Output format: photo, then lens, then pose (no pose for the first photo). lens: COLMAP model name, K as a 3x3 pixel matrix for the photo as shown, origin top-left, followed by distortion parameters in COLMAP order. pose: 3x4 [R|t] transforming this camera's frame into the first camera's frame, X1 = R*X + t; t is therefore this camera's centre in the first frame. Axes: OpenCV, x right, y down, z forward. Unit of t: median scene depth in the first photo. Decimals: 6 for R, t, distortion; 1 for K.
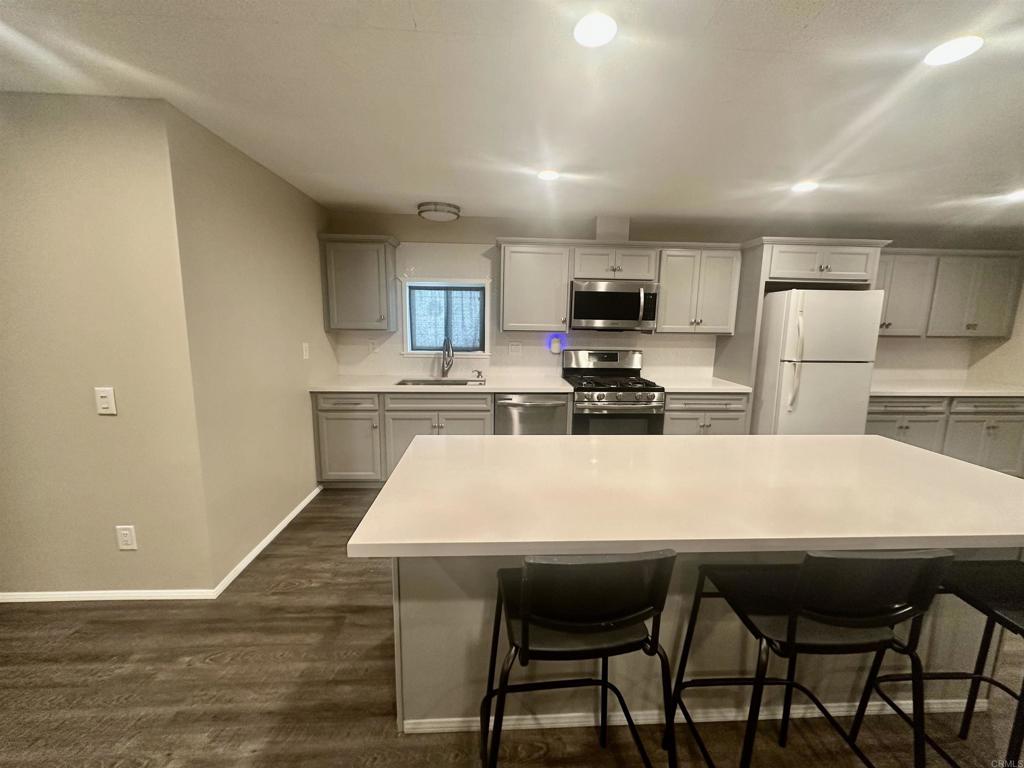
lens RADIAL K [[407.3, 0, 511.8], [0, 407.3, 383.1], [0, 0, 1]] dist [-0.002149, 0.000715]
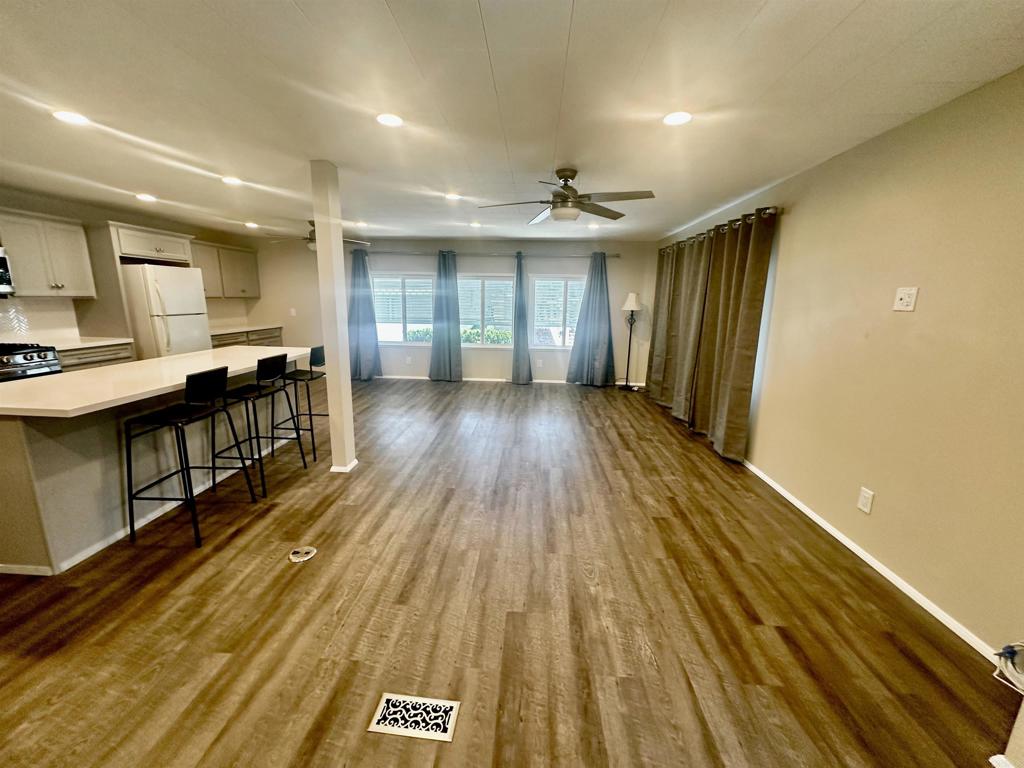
lens RADIAL K [[407.3, 0, 511.7], [0, 407.3, 380.9], [0, 0, 1]] dist [-0.002149, 0.000715]
pose [[0.111159, -0.212830, 0.970746, -0.575227], [0.136703, 0.970788, 0.197186, 0.053246], [-0.984356, 0.110785, 0.137007, -0.366463]]
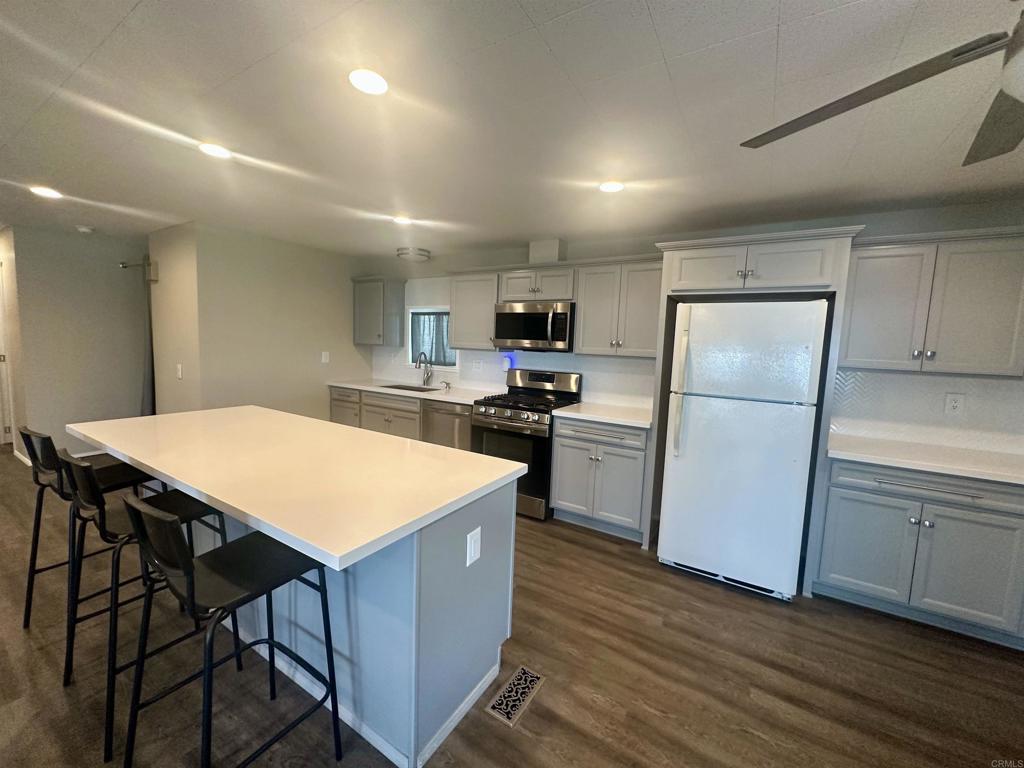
lens RADIAL K [[407.3, 0, 511.8], [0, 407.3, 383.4], [0, 0, 1]] dist [-0.002149, 0.000715]
pose [[0.823014, 0.073537, -0.563240, 0.819818], [-0.116637, 0.992333, -0.040873, -0.001176], [0.555916, 0.099334, 0.825282, 0.154437]]
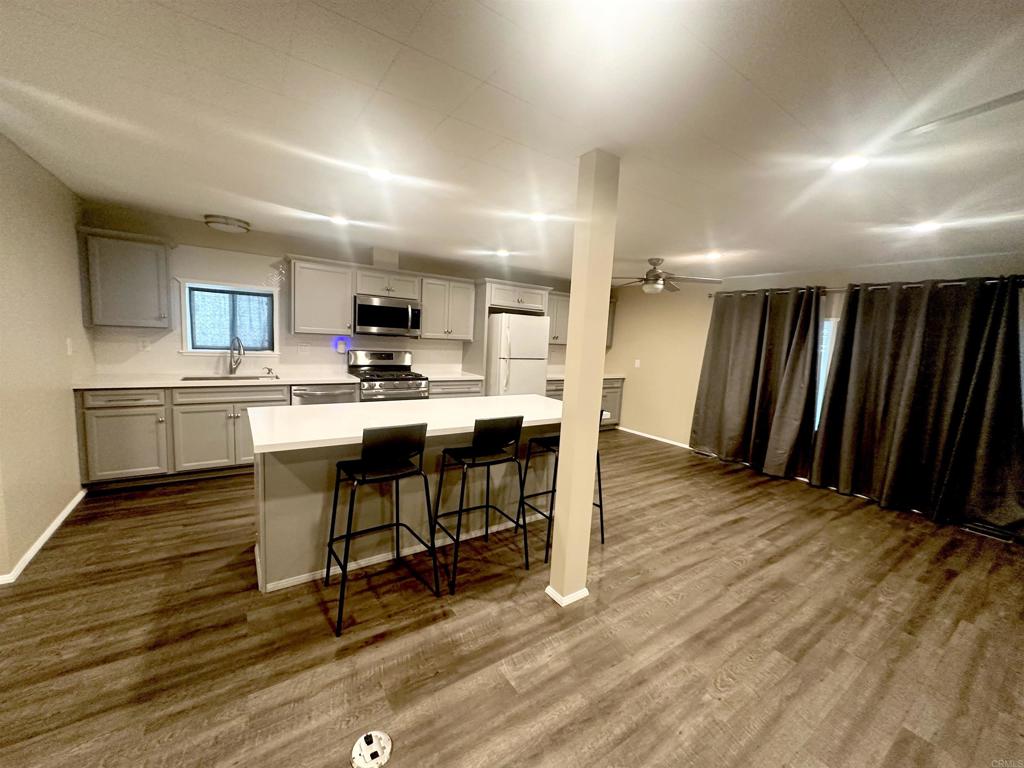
lens RADIAL K [[407.3, 0, 512.5], [0, 407.3, 382.5], [0, 0, 1]] dist [-0.002149, 0.000715]
pose [[0.852385, -0.028674, 0.522128, -0.107454], [0.039908, 0.999150, -0.010279, 0.053620], [-0.521389, 0.029599, 0.852805, -0.339591]]
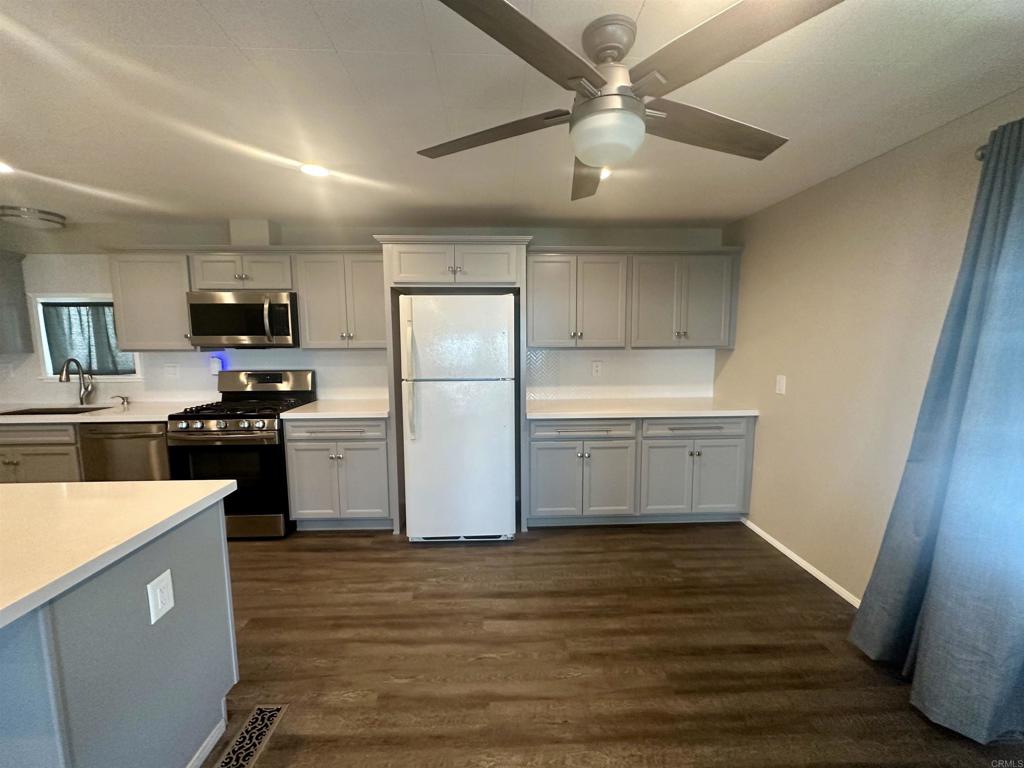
lens RADIAL K [[407.3, 0, 511.3], [0, 407.3, 383.1], [0, 0, 1]] dist [-0.002149, 0.000715]
pose [[0.999643, -0.017751, -0.019973, 0.866302], [0.016718, 0.998570, -0.050775, -0.000945], [0.020845, 0.050422, 0.998510, 0.157327]]
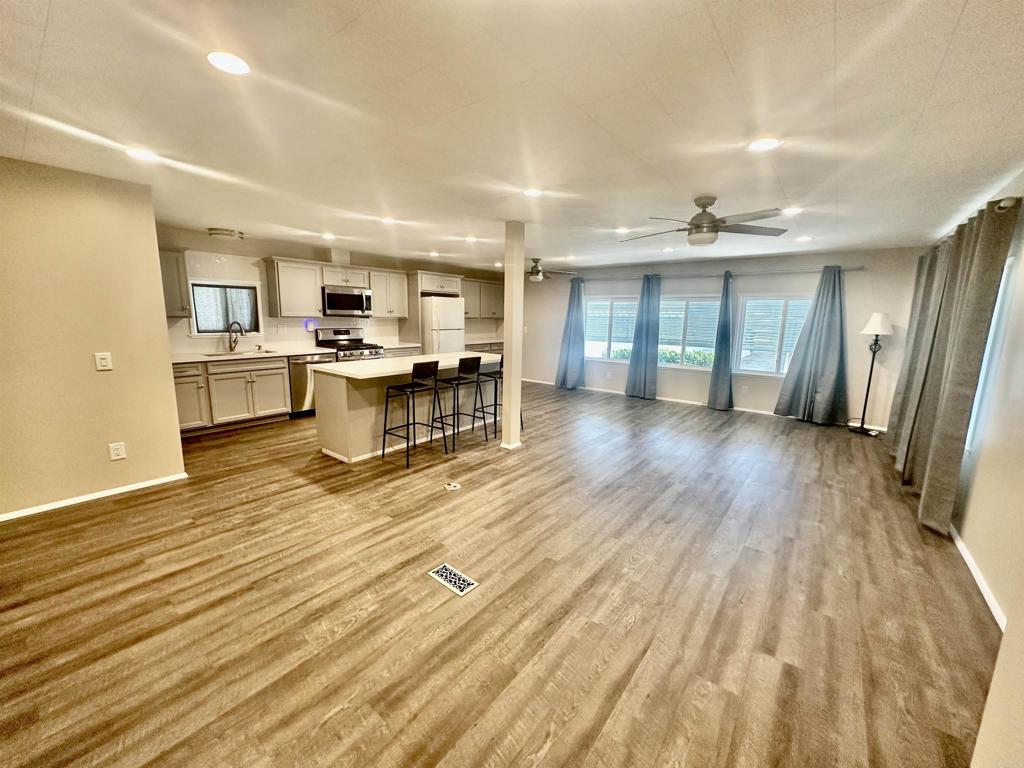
lens RADIAL K [[407.3, 0, 513.1], [0, 407.3, 381.8], [0, 0, 1]] dist [-0.002149, 0.000715]
pose [[0.659873, -0.126384, 0.740672, -0.637776], [0.108571, 0.991445, 0.072447, 0.101835], [-0.743492, 0.032610, 0.667950, -0.695814]]
